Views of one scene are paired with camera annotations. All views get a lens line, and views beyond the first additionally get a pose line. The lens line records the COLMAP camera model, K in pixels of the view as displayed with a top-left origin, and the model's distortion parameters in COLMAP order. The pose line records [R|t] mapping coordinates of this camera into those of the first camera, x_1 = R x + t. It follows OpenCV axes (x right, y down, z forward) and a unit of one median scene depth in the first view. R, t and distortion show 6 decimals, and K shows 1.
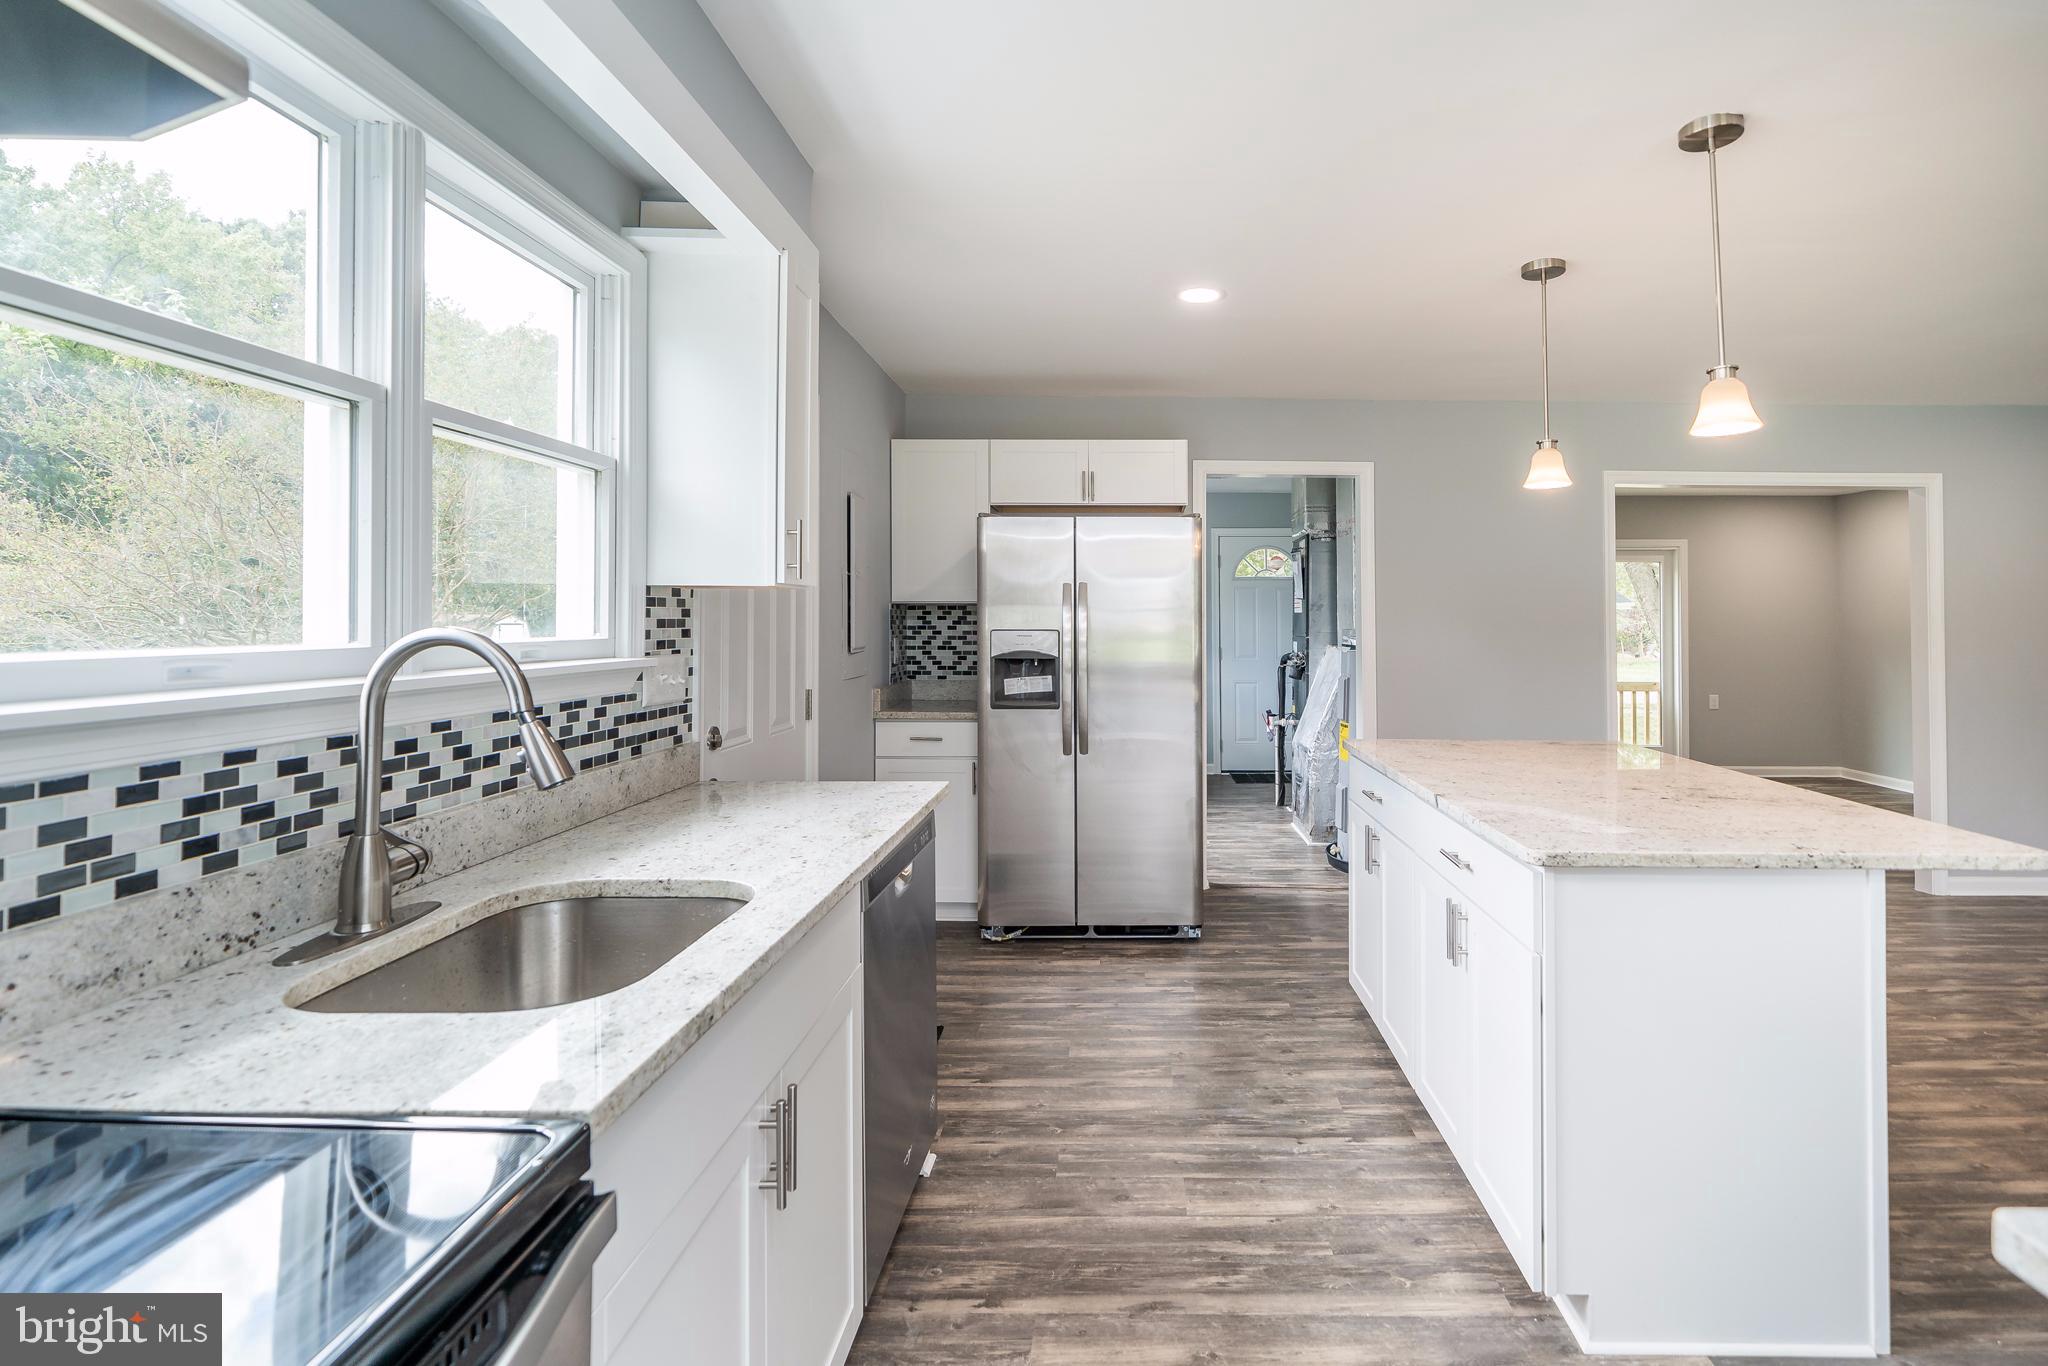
lens RADIAL K [[959.3, 0, 1108.1], [0, 959.3, 622.0], [0, 0, 1]] dist [-0.000176, 0.001541]
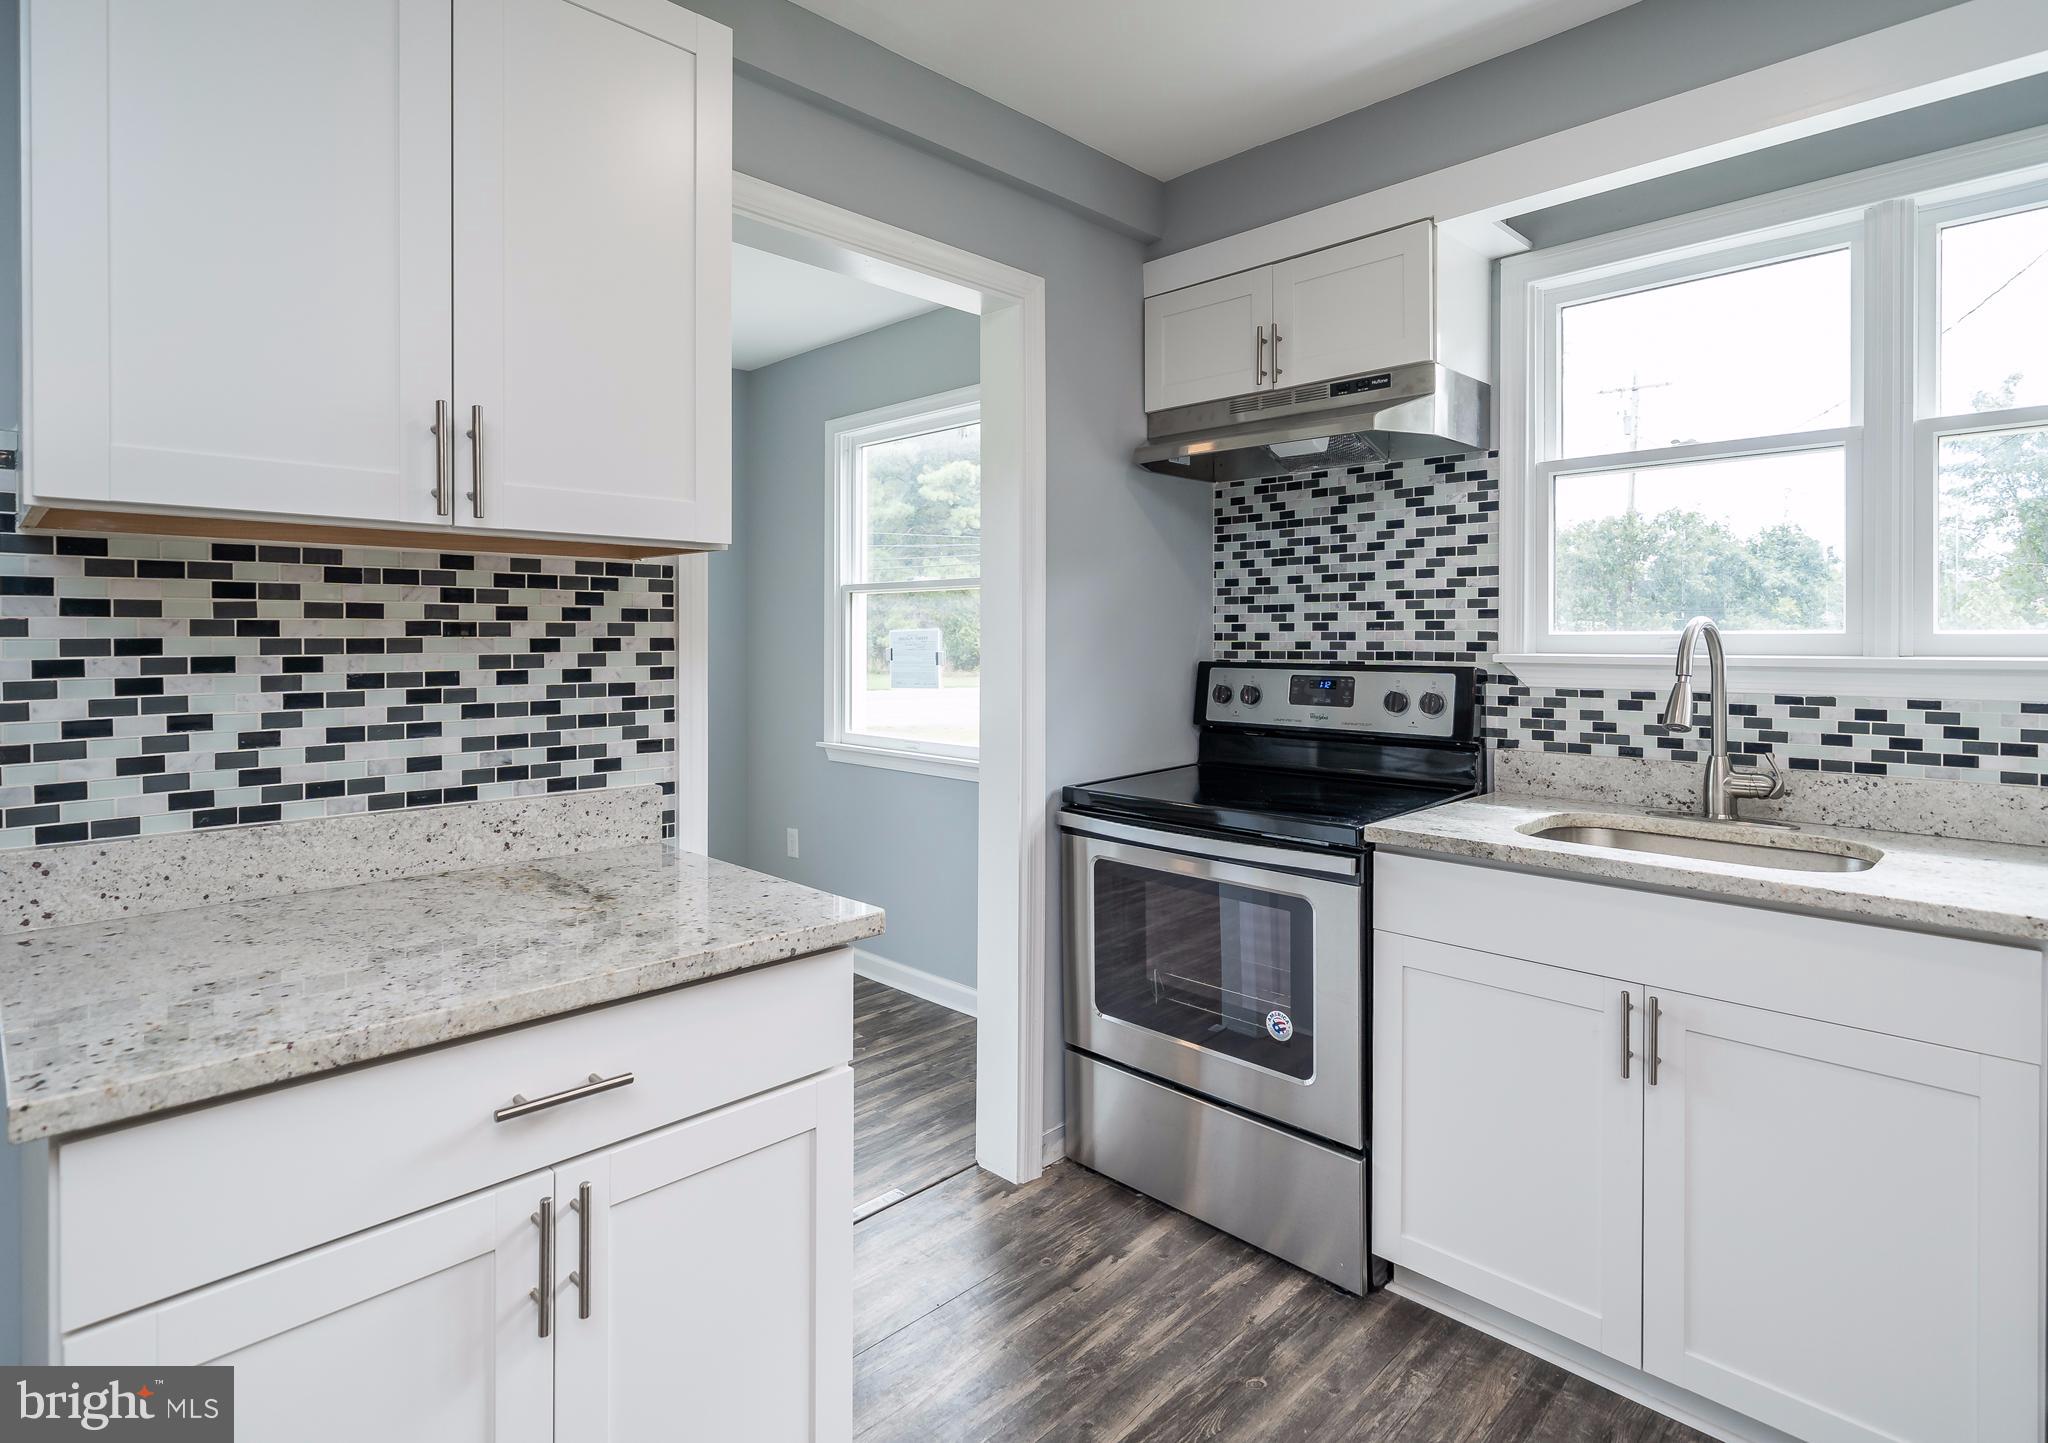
lens RADIAL K [[1077.8, 0, 1012.1], [0, 1077.8, 635.6], [0, 0, 1]] dist [0.011583, -0.001475]
pose [[-0.703546, -0.003880, -0.710639, 0.604643], [-0.000445, 0.999987, -0.005019, 0.020695], [0.710650, -0.003215, -0.703539, 0.700092]]
